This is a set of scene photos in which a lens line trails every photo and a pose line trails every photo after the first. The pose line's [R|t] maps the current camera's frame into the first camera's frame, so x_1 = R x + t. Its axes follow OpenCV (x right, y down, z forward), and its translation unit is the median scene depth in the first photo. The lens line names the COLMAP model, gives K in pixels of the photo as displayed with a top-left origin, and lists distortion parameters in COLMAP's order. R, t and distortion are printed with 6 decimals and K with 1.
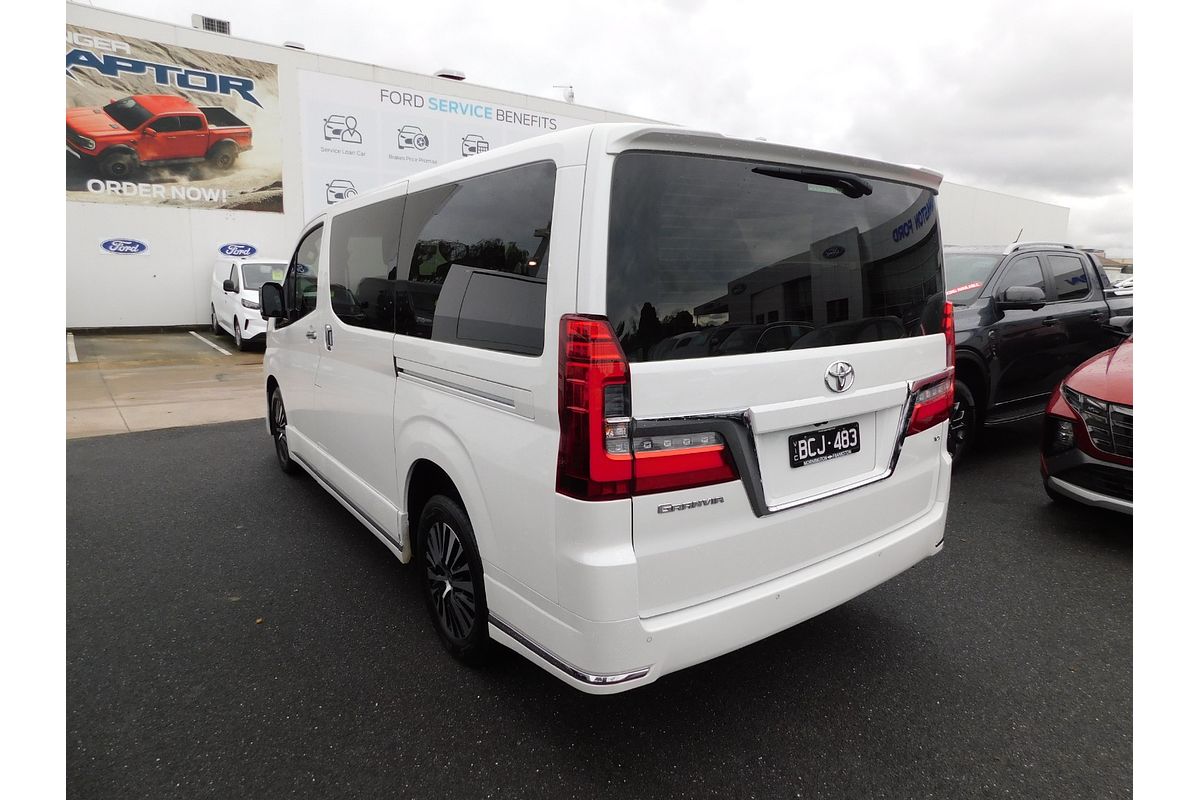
lens RADIAL K [[695.3, 0, 605.3], [0, 695.3, 393.6], [0, 0, 1]] dist [-0.065806, 0.052467]
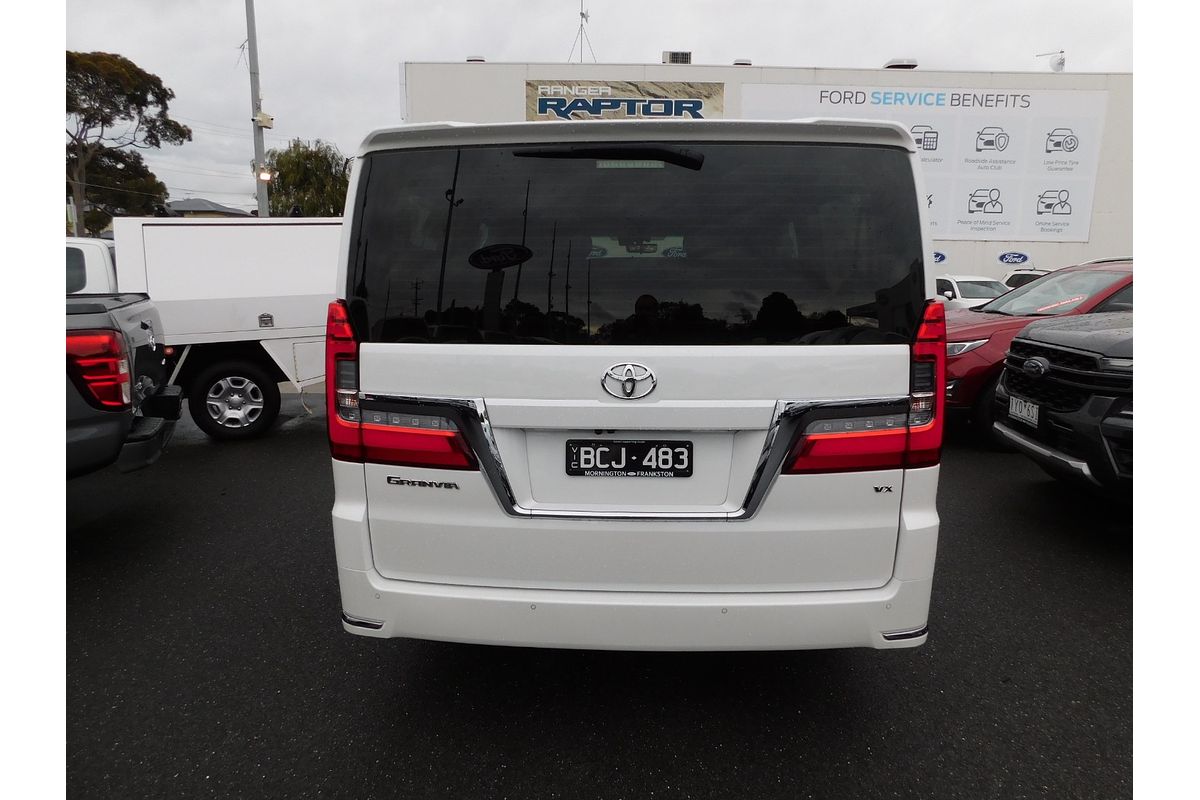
lens RADIAL K [[695.3, 0, 605.3], [0, 695.3, 393.6], [0, 0, 1]] dist [-0.065806, 0.052467]
pose [[0.778886, 0.105364, -0.618251, 0.117095], [-0.107269, 0.993642, 0.034199, -0.004829], [0.617924, 0.039682, 0.785236, 0.041634]]
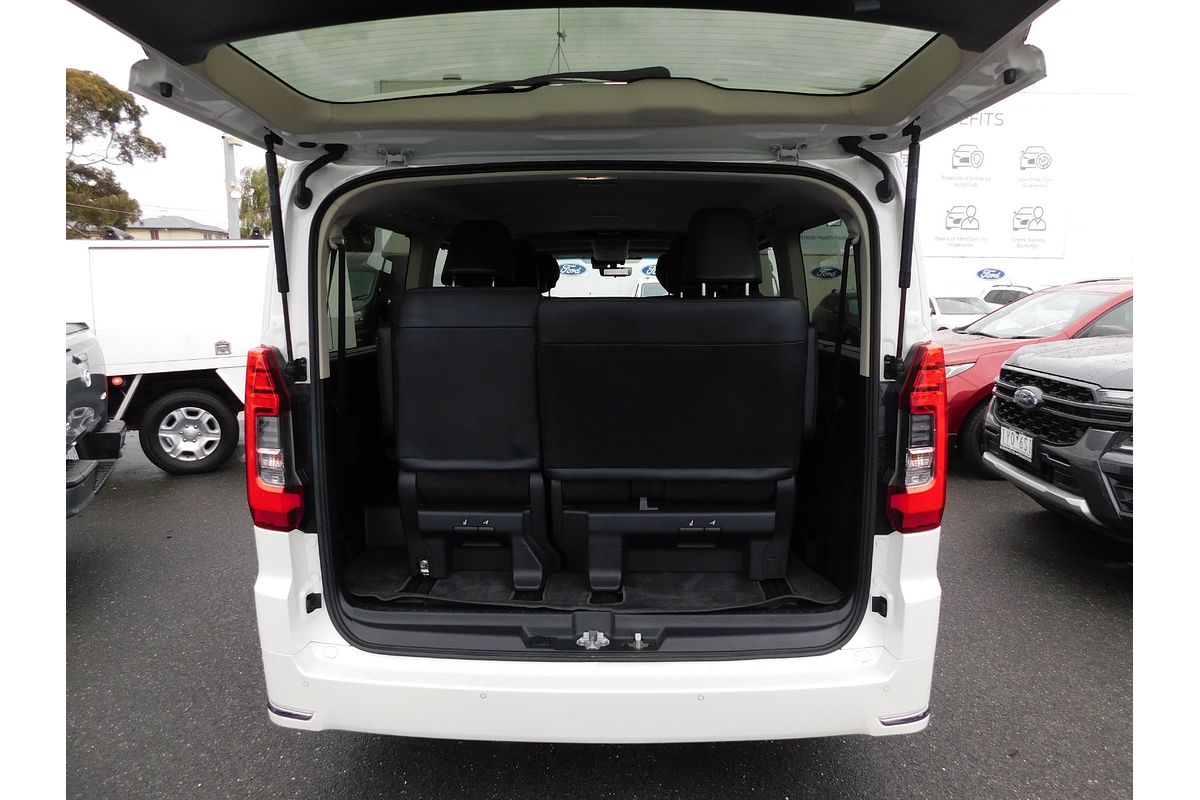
lens RADIAL K [[695.3, 0, 605.3], [0, 695.3, 393.6], [0, 0, 1]] dist [-0.065806, 0.052467]
pose [[0.795313, 0.085120, -0.600193, 0.110321], [-0.098993, 0.995038, 0.009941, -0.011392], [0.598061, 0.051509, 0.799793, 0.055418]]
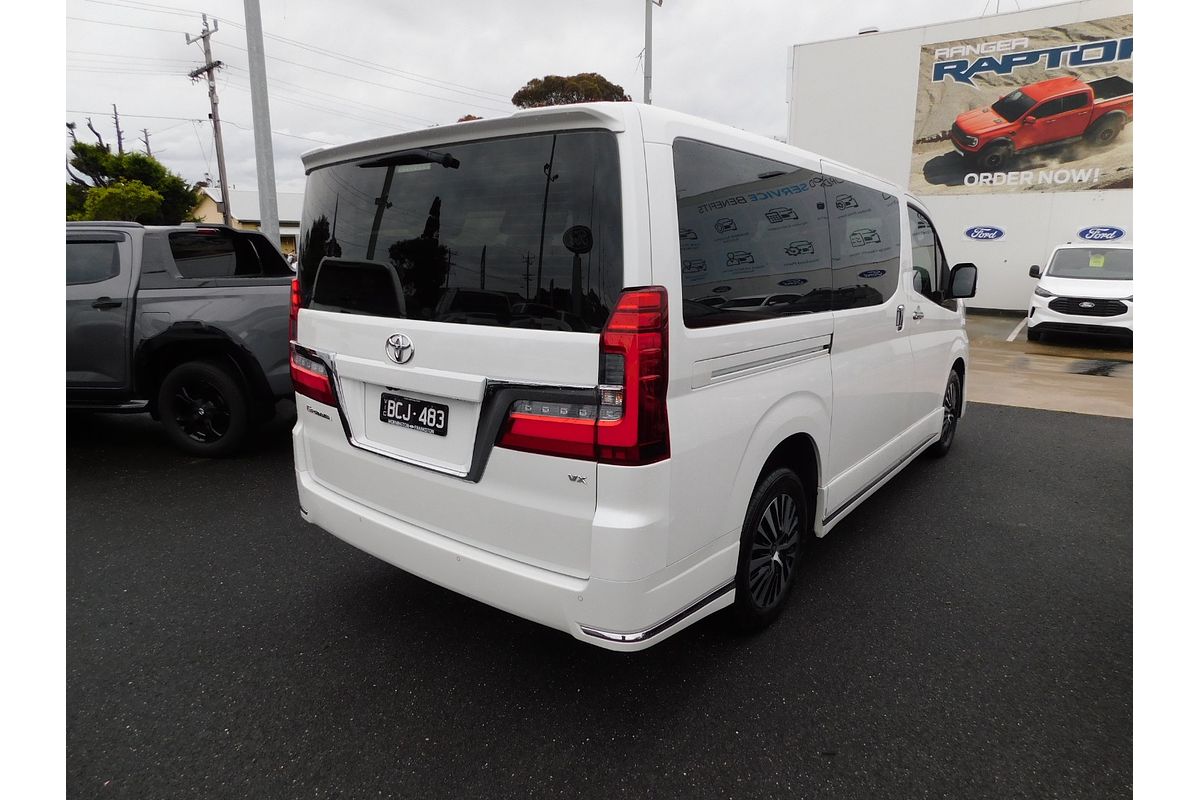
lens RADIAL K [[695.3, 0, 605.3], [0, 695.3, 393.6], [0, 0, 1]] dist [-0.065806, 0.052467]
pose [[0.282978, 0.186573, -0.940805, 0.195297], [-0.168917, 0.975260, 0.142599, -0.021880], [0.944135, 0.118565, 0.307493, 0.134565]]
